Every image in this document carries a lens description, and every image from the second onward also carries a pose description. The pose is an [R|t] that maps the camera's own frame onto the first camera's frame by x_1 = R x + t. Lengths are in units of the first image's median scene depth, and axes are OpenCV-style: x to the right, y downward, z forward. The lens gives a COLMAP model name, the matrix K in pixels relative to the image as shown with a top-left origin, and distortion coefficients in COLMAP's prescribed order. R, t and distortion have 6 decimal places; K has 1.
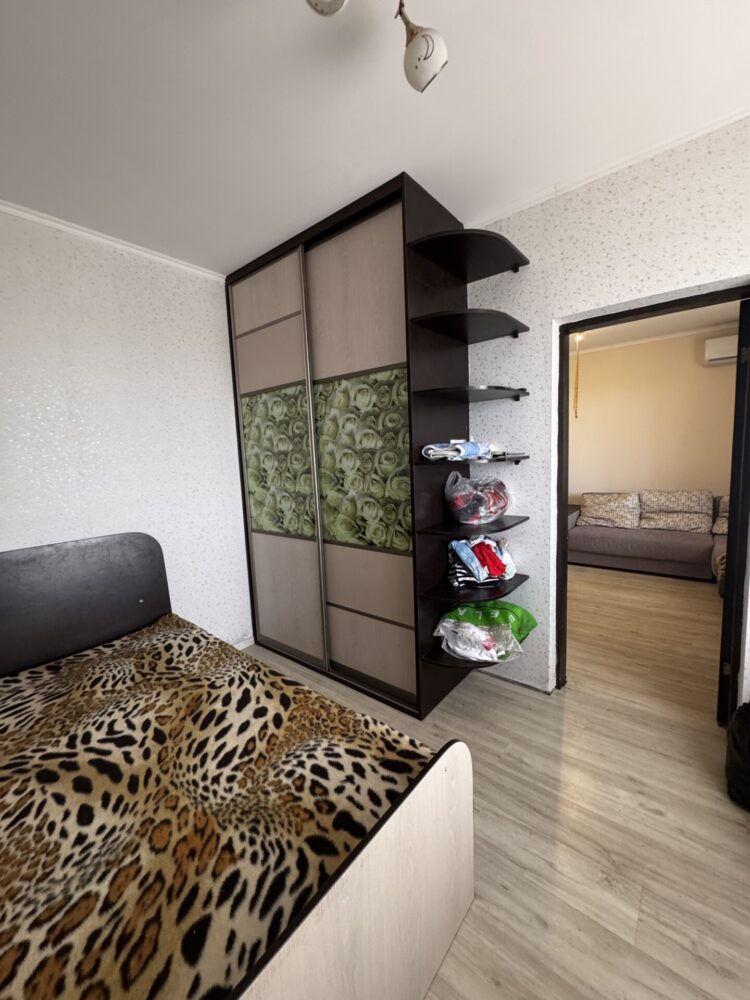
lens RADIAL K [[398.6, 0, 377.7], [0, 398.6, 501.0], [0, 0, 1]] dist [-0.002015, 0.000237]
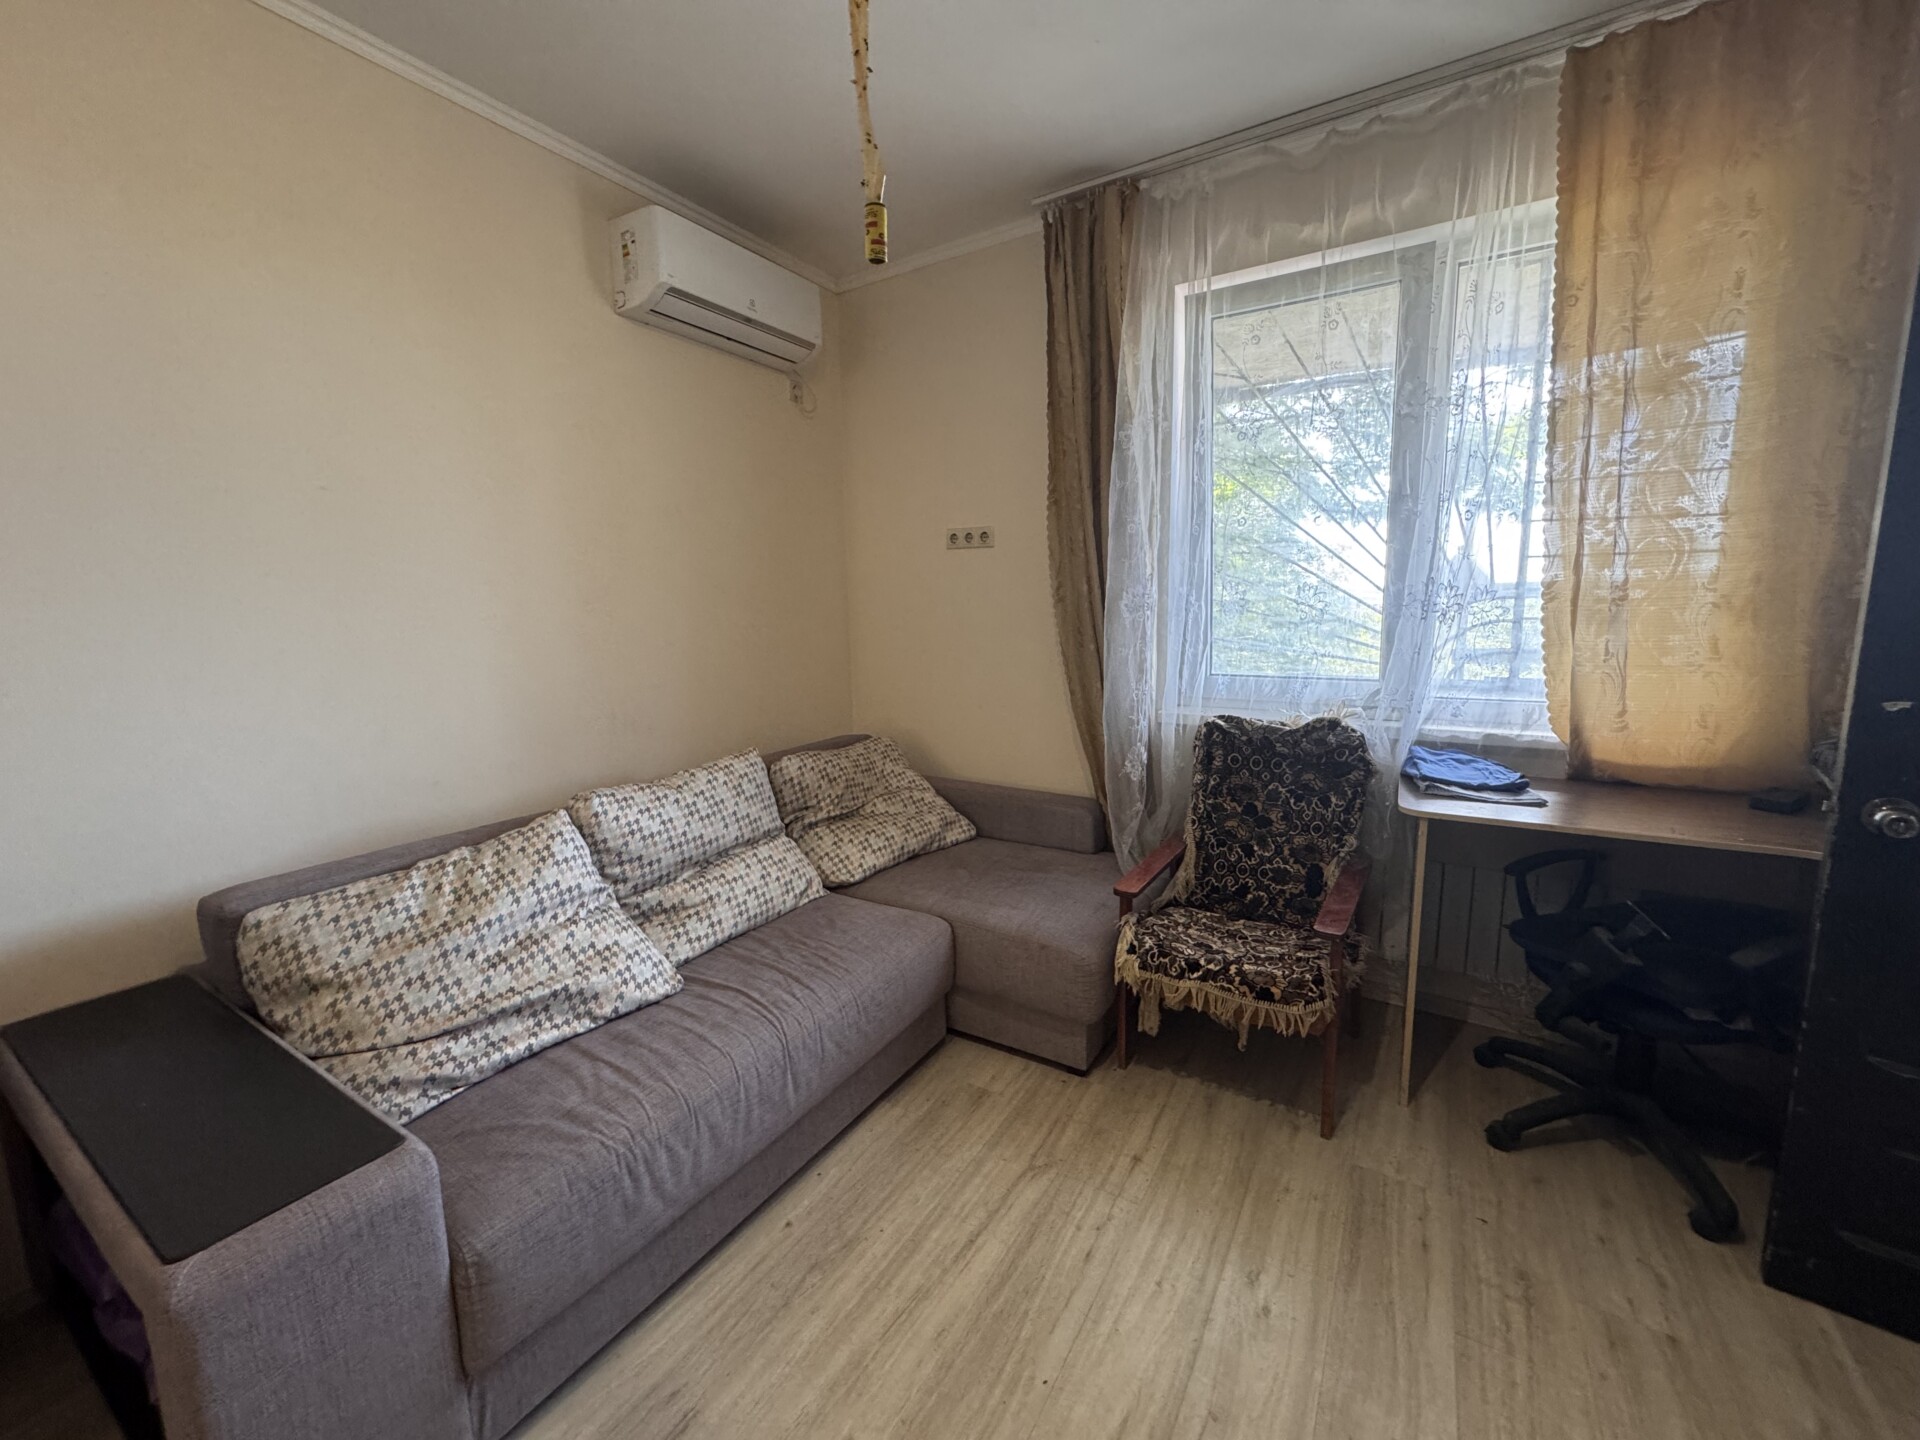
lens RADIAL K [[765.4, 0, 966.3], [0, 765.4, 717.0], [0, 0, 1]] dist [-0.002015, 0.000237]
pose [[-0.141843, -0.099556, 0.984870, 0.243584], [0.140099, 0.982896, 0.119533, -0.092875], [-0.979925, 0.154935, -0.125469, 0.873291]]
